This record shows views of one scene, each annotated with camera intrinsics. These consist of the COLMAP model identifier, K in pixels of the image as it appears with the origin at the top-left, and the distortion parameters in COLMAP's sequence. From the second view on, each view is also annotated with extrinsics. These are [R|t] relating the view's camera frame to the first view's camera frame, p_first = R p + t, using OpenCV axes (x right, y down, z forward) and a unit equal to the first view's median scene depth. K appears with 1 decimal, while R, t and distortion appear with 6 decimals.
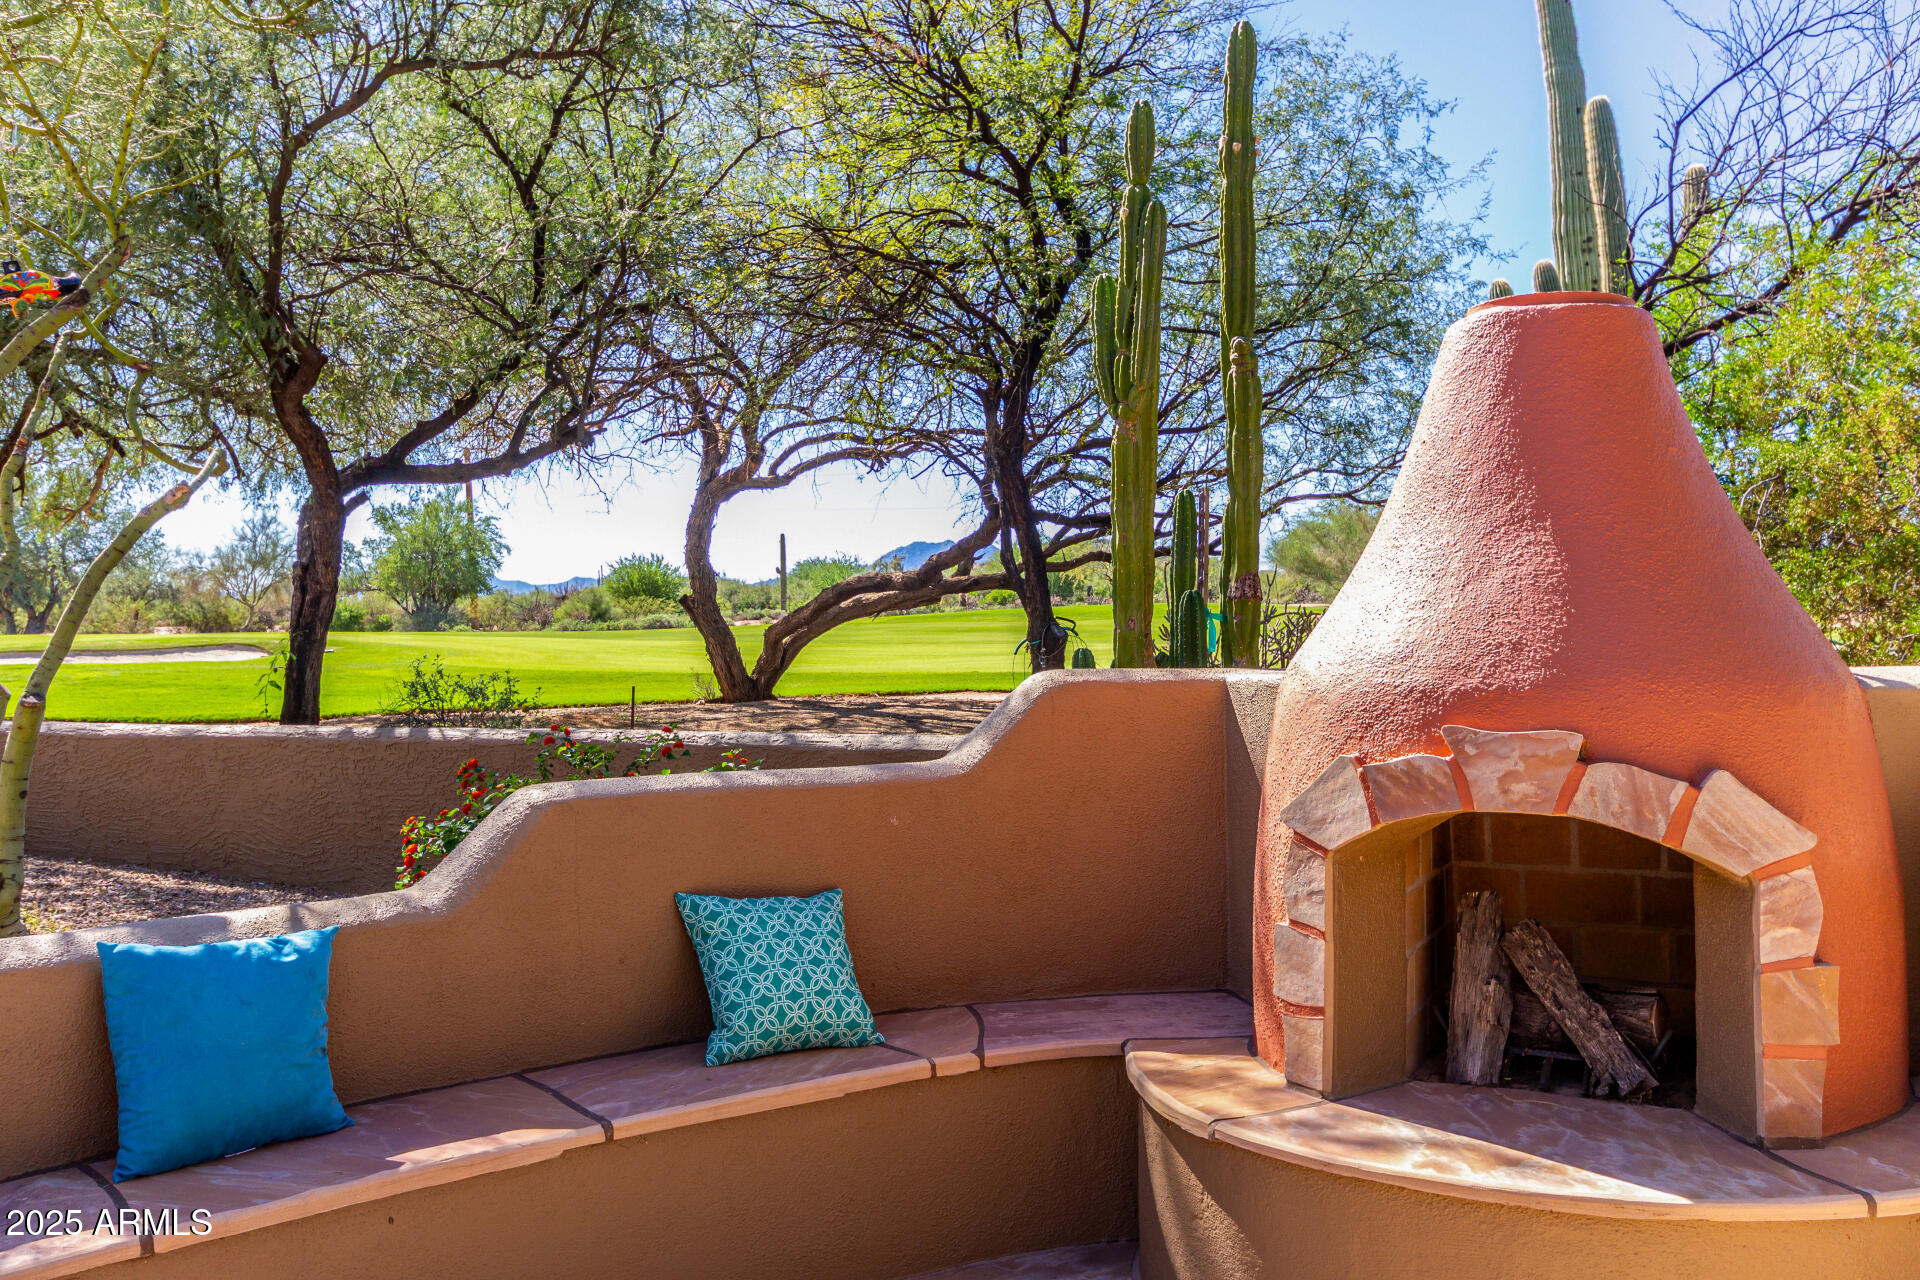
lens RADIAL K [[1710.8, 0, 946.8], [0, 1710.8, 651.4], [0, 0, 1]] dist [0.003243, -0.013971]
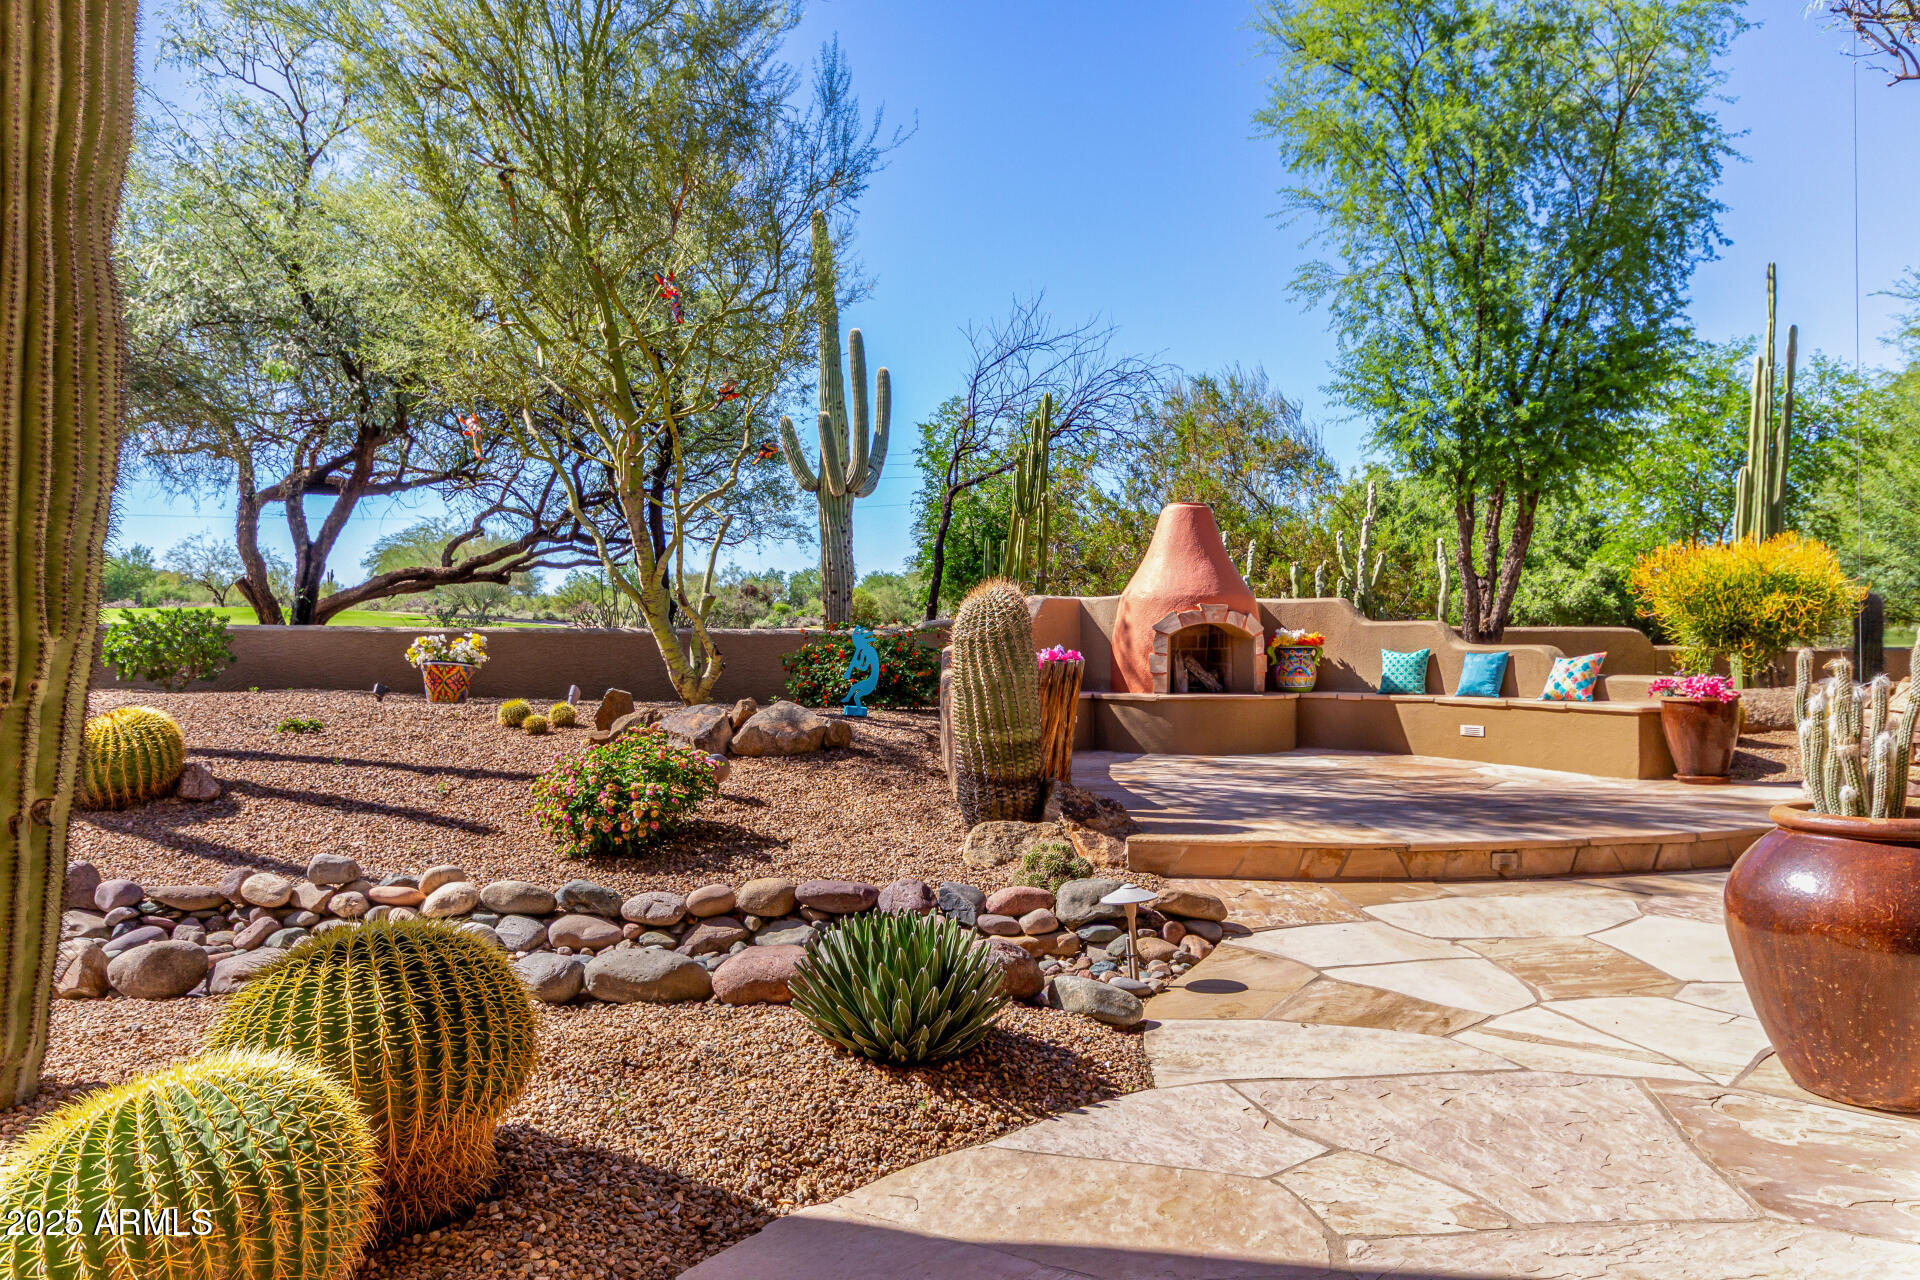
lens RADIAL K [[1400.0, 0, 957.6], [0, 1400.0, 648.5], [0, 0, 1]] dist [0.003649, 0.001968]
pose [[0.795896, 0.010539, 0.605341, -0.748863], [-0.005774, 0.999935, -0.009818, 0.062139], [-0.605405, 0.004319, 0.795906, -0.468912]]
